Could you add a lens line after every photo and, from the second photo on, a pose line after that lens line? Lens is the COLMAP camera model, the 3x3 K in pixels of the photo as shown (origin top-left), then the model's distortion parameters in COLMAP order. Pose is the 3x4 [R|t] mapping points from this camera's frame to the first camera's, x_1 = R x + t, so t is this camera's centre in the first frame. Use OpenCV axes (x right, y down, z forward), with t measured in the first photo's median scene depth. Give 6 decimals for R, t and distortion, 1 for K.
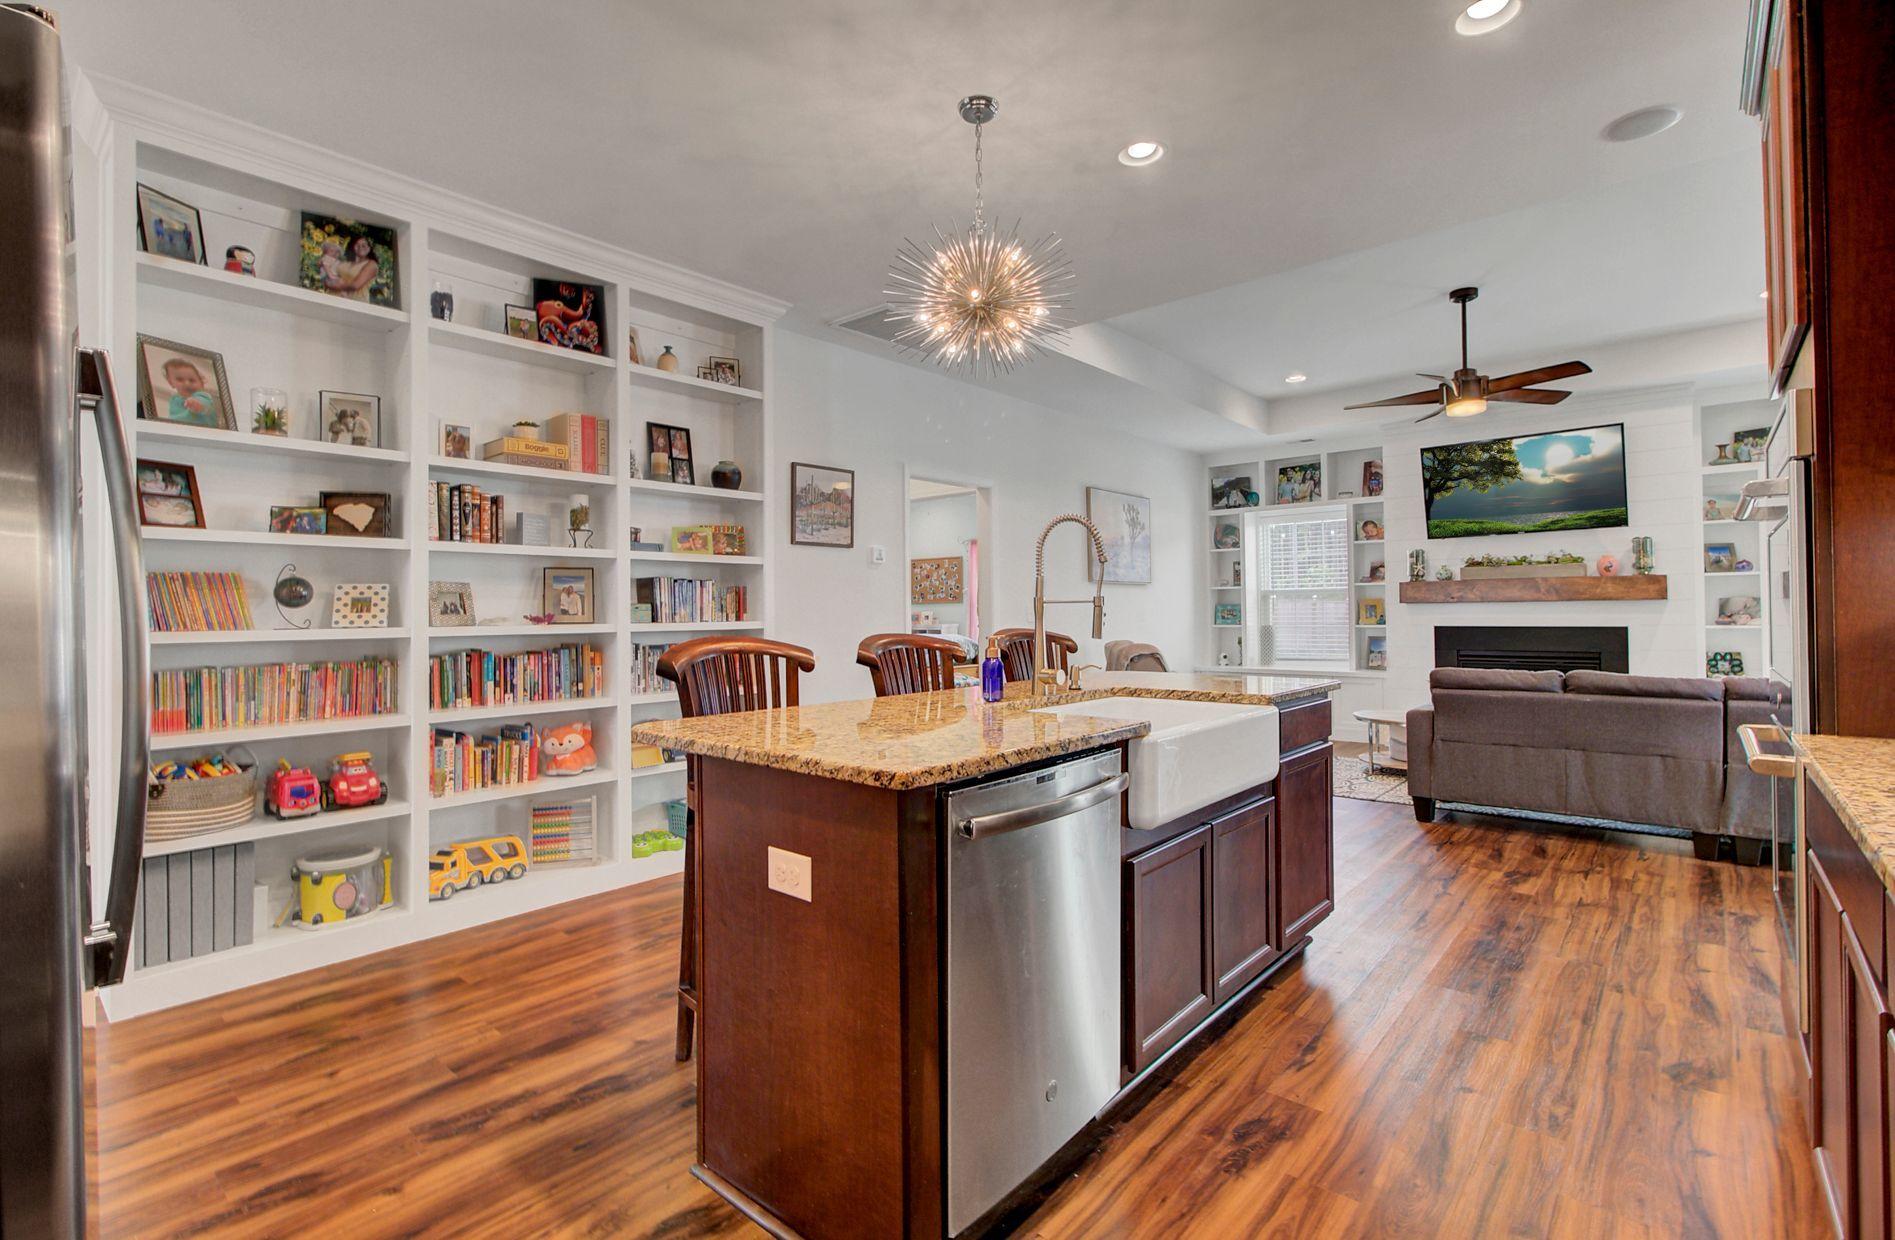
lens RADIAL K [[874.1, 0, 944.0], [0, 874.1, 596.4], [0, 0, 1]] dist [-0.000321, 0.004363]
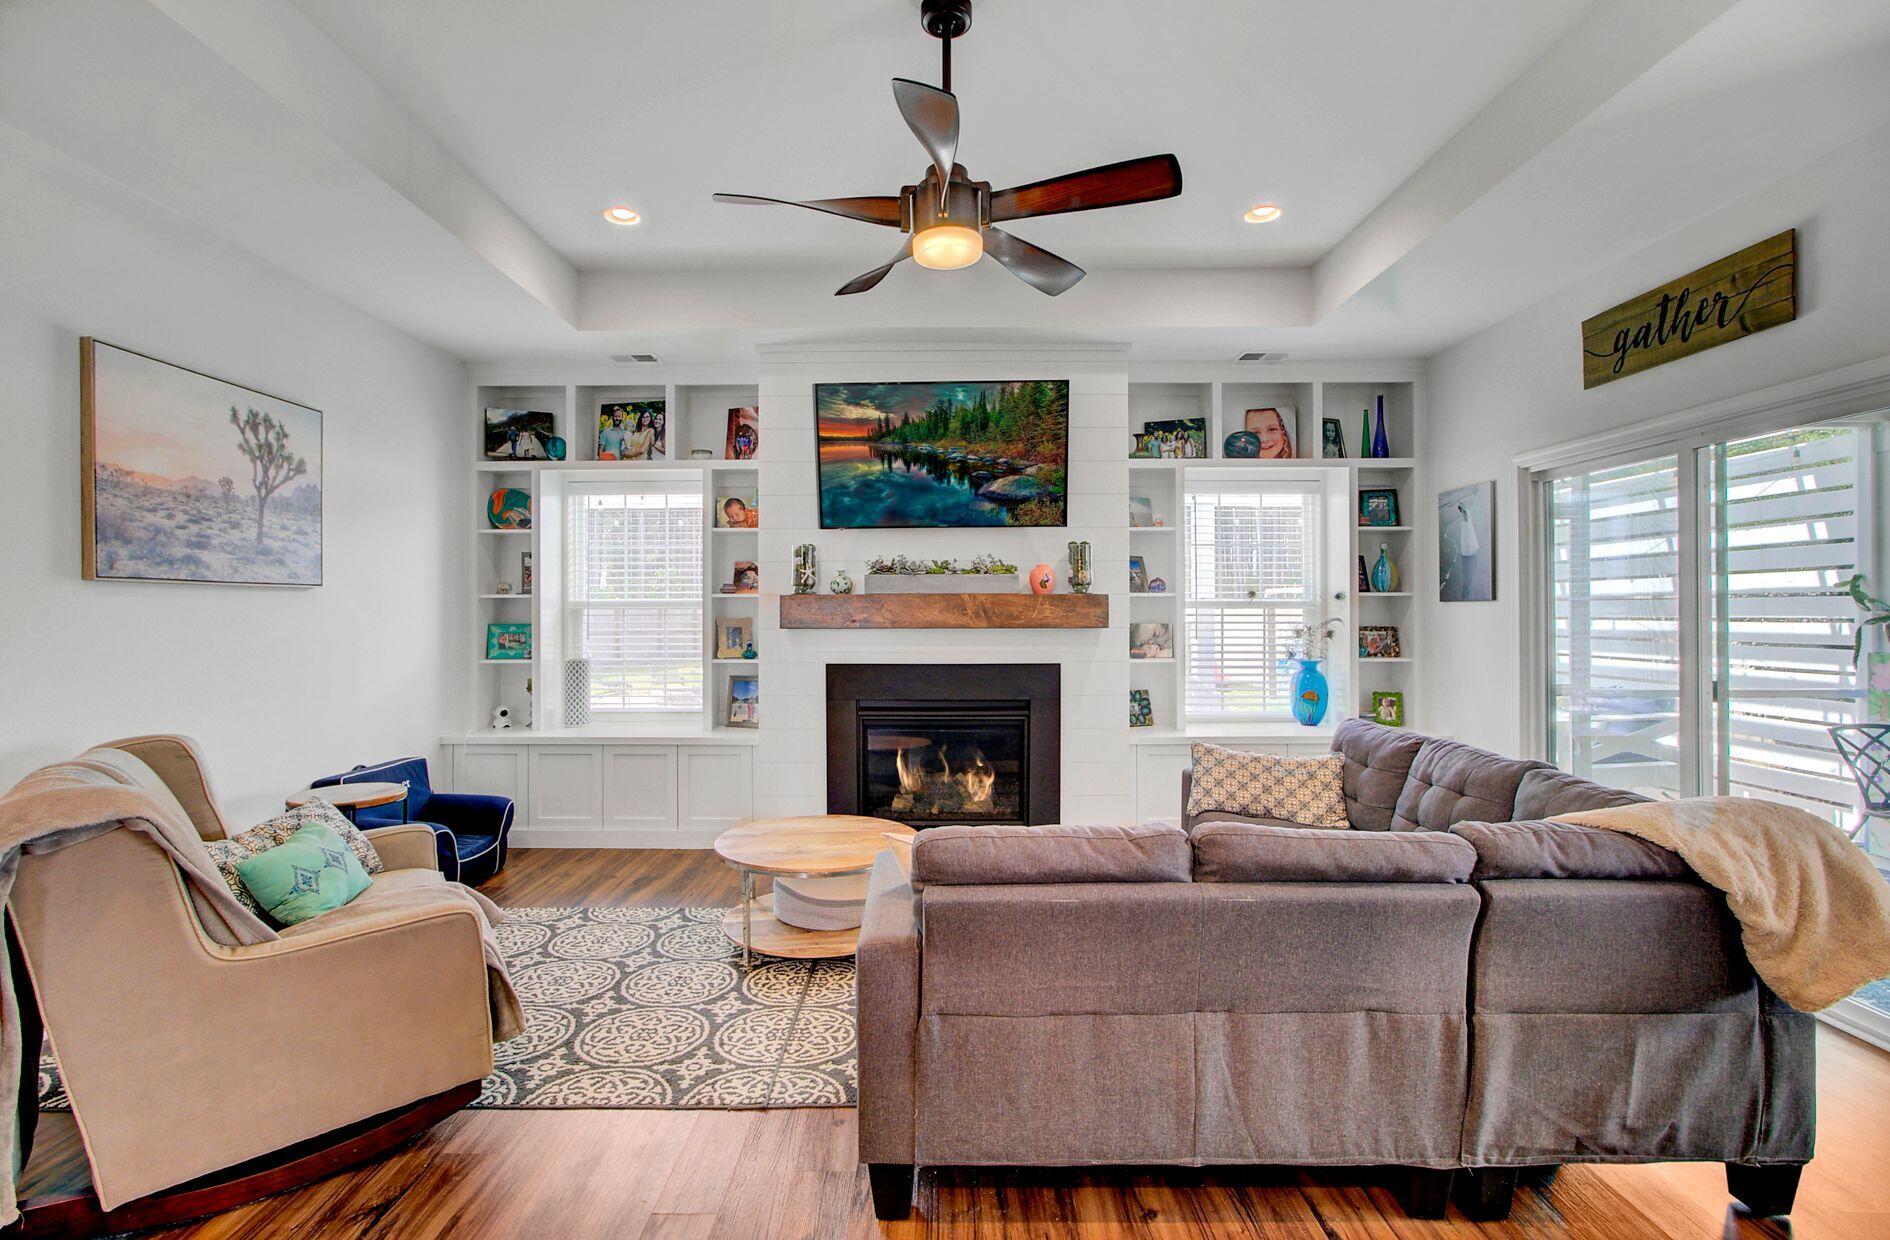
lens RADIAL K [[871.8, 0, 928.4], [0, 871.8, 607.0], [0, 0, 1]] dist [-0.000321, 0.004363]
pose [[0.767117, 0.009925, 0.641430, 0.203589], [-0.017504, 0.999832, 0.005463, -0.013241], [-0.641268, -0.015418, 0.767162, 0.458782]]
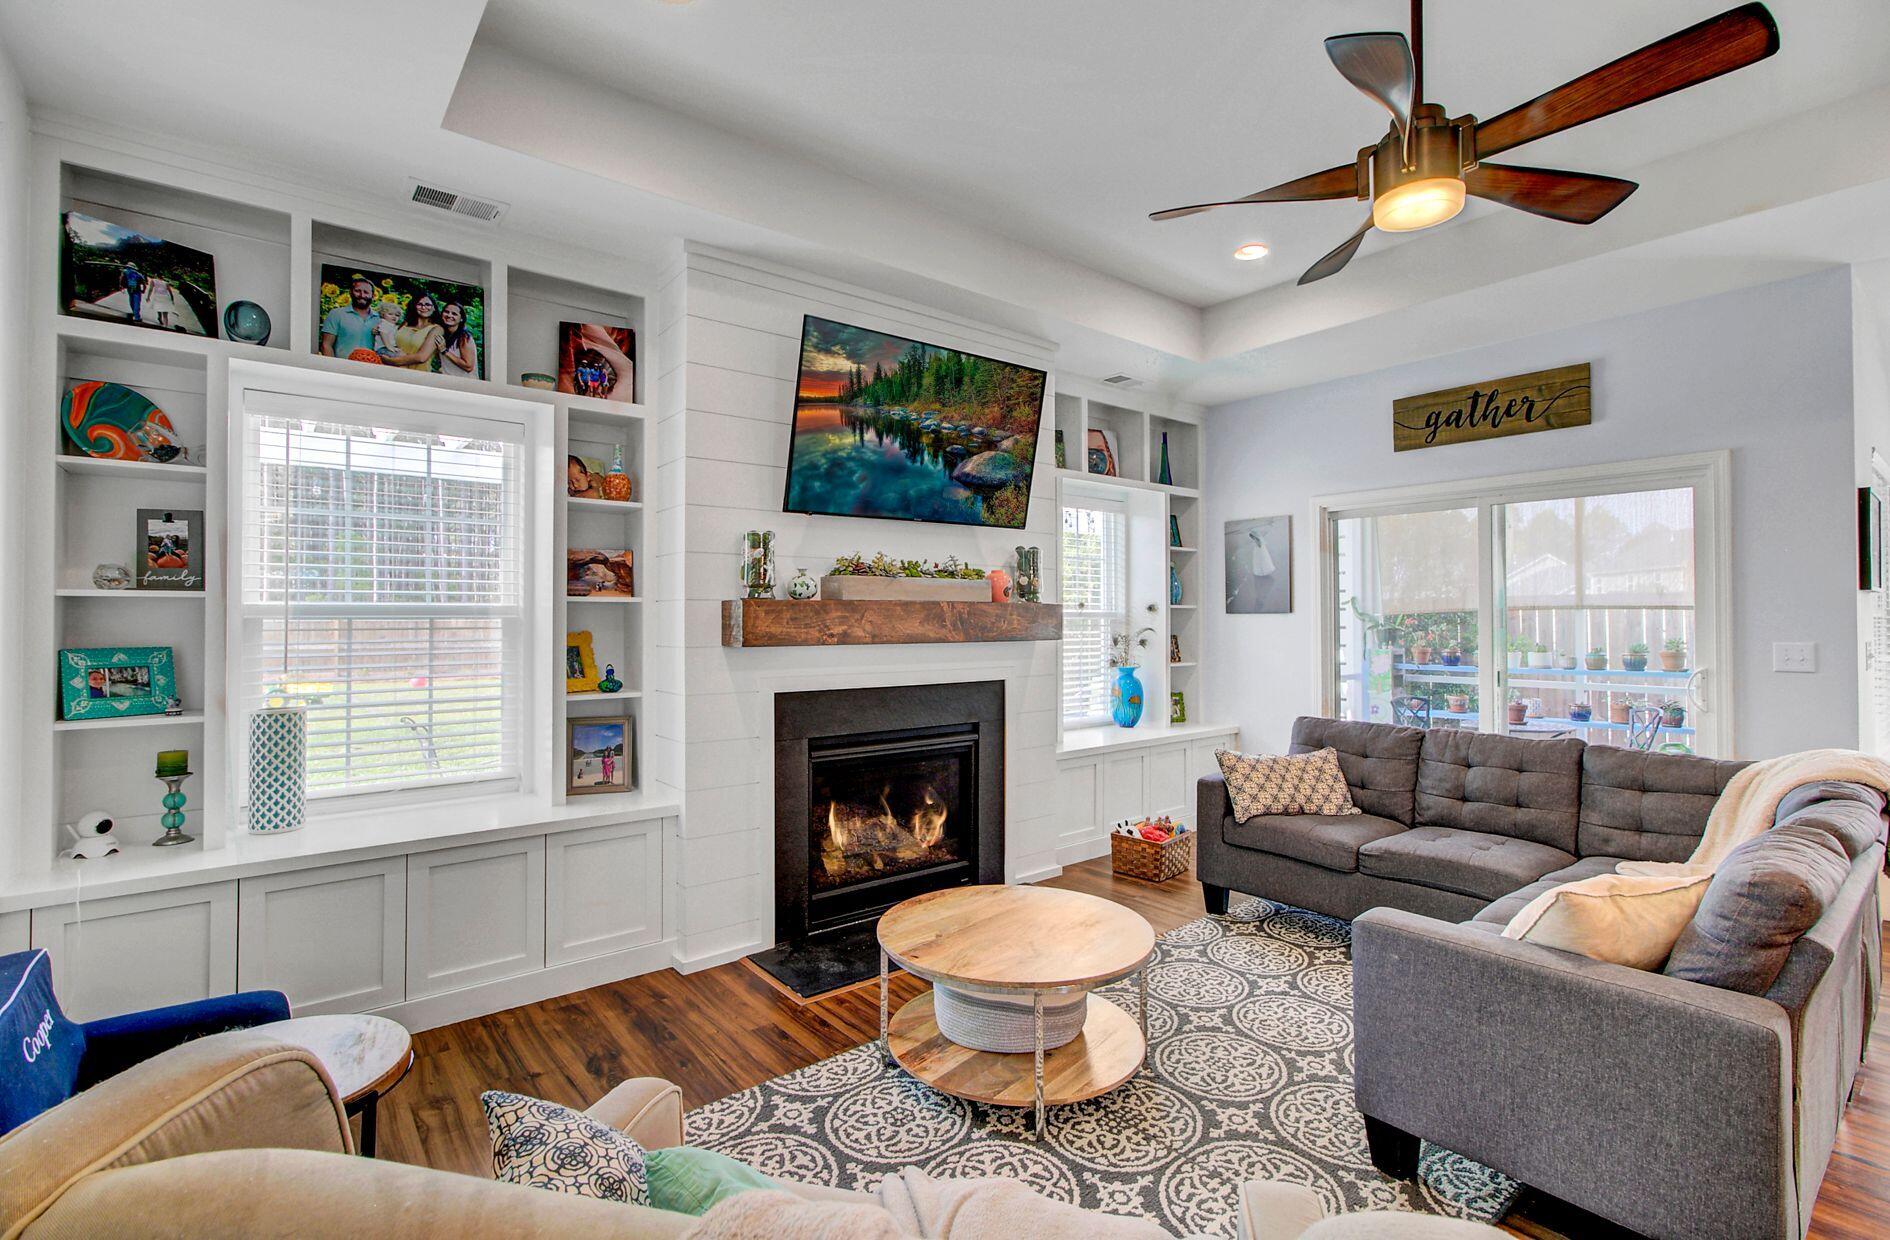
lens RADIAL K [[871.8, 0, 937.4], [0, 871.8, 606.0], [0, 0, 1]] dist [-0.000321, 0.004363]
pose [[0.188817, 0.023538, 0.981730, 0.103850], [-0.019475, 0.999606, -0.020221, -0.006086], [-0.981819, -0.015301, 0.189201, 0.832871]]
